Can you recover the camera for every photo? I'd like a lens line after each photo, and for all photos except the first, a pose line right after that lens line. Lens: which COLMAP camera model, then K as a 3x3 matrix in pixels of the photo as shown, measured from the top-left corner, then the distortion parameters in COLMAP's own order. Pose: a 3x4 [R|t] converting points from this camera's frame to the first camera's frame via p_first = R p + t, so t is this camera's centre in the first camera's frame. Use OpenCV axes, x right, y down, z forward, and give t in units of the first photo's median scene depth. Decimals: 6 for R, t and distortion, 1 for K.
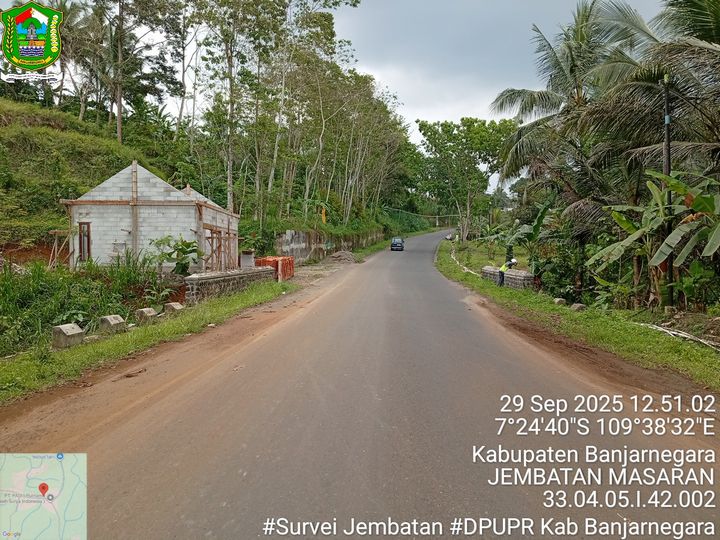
lens RADIAL K [[549.8, 0, 360.0], [0, 549.8, 270.0], [0, 0, 1]] dist [0.112541, -0.251530]
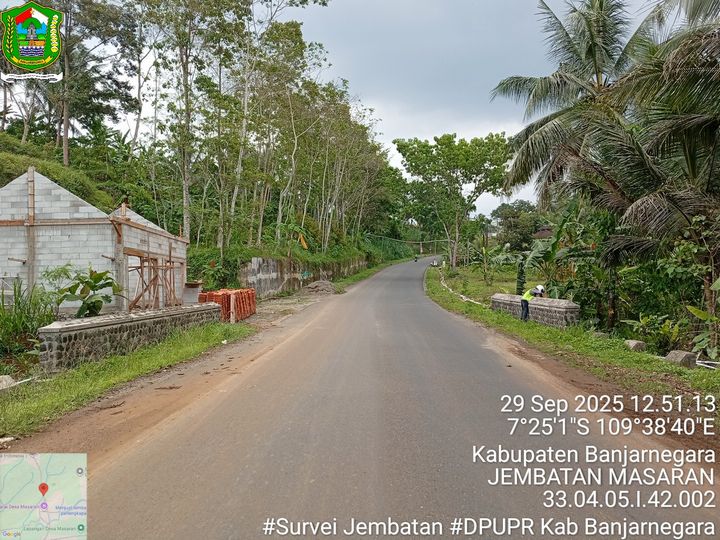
lens RADIAL K [[549.8, 0, 360.0], [0, 549.8, 270.0], [0, 0, 1]] dist [0.112541, -0.251530]
pose [[0.999163, -0.026628, 0.031044, 0.005165], [0.028274, 0.998149, -0.053840, -0.002779], [-0.029553, 0.054673, 0.998067, 0.136709]]
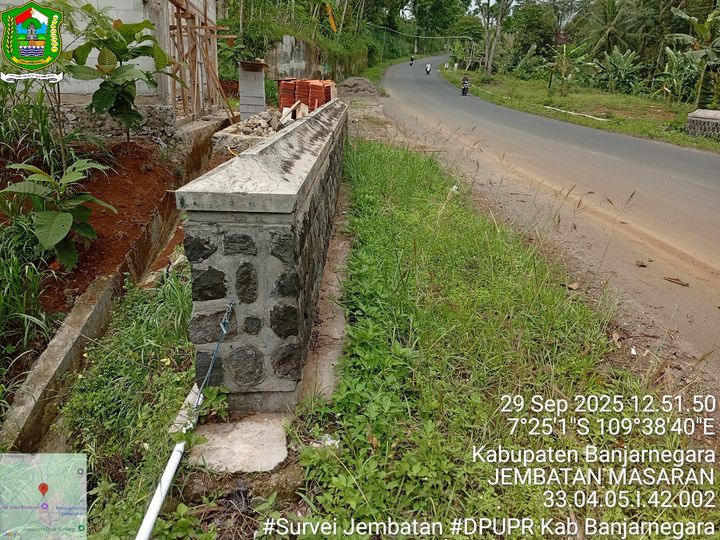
lens RADIAL K [[553.4, 0, 360.0], [0, 553.4, 270.0], [0, 0, 1]] dist [0.099074, -0.175735]
pose [[0.995170, 0.001628, 0.098149, -0.101820], [-0.029490, 0.958634, 0.283109, -0.002214], [-0.093629, -0.284636, 0.954052, 0.308500]]
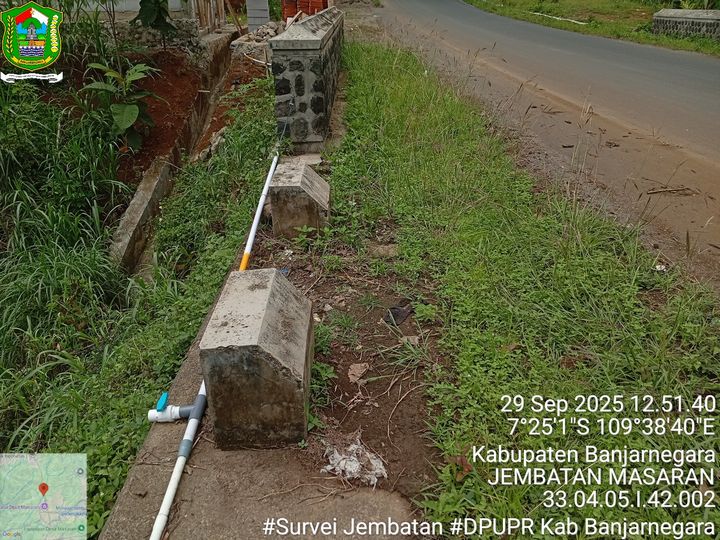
lens RADIAL K [[553.4, 0, 360.0], [0, 553.4, 270.0], [0, 0, 1]] dist [0.099074, -0.175735]
pose [[0.994898, -0.044711, 0.090434, -0.106343], [0.004126, 0.913707, 0.406354, 0.001508], [-0.100799, -0.403907, 0.909230, 0.246870]]
